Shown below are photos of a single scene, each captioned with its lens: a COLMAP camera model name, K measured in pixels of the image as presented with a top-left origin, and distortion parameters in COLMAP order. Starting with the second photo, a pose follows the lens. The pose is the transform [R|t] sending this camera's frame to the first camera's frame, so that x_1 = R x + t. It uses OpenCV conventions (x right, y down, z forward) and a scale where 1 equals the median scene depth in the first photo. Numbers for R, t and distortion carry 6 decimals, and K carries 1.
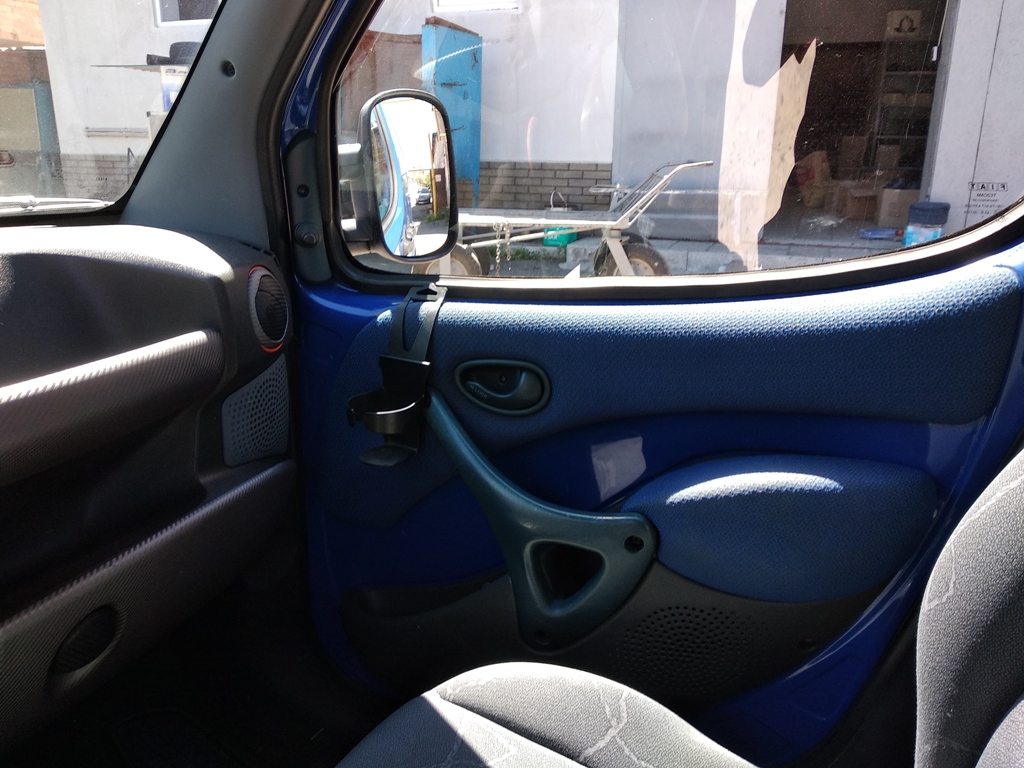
lens RADIAL K [[761.0, 0, 512.0], [0, 761.0, 384.0], [0, 0, 1]] dist [0.060388, -0.108671]
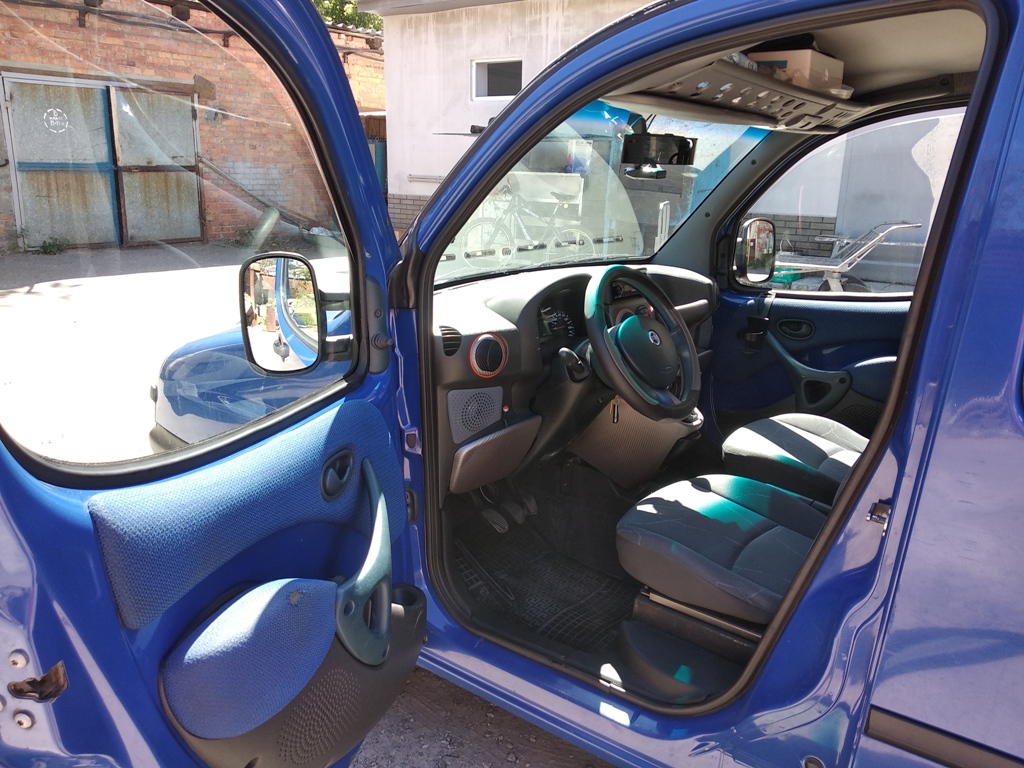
lens RADIAL K [[761.0, 0, 512.0], [0, 761.0, 384.0], [0, 0, 1]] dist [0.060388, -0.108671]
pose [[0.965875, 0.086699, -0.244066, -0.062114], [-0.096209, 0.994987, -0.027293, 0.075177], [0.240476, 0.049843, 0.969374, -0.385915]]
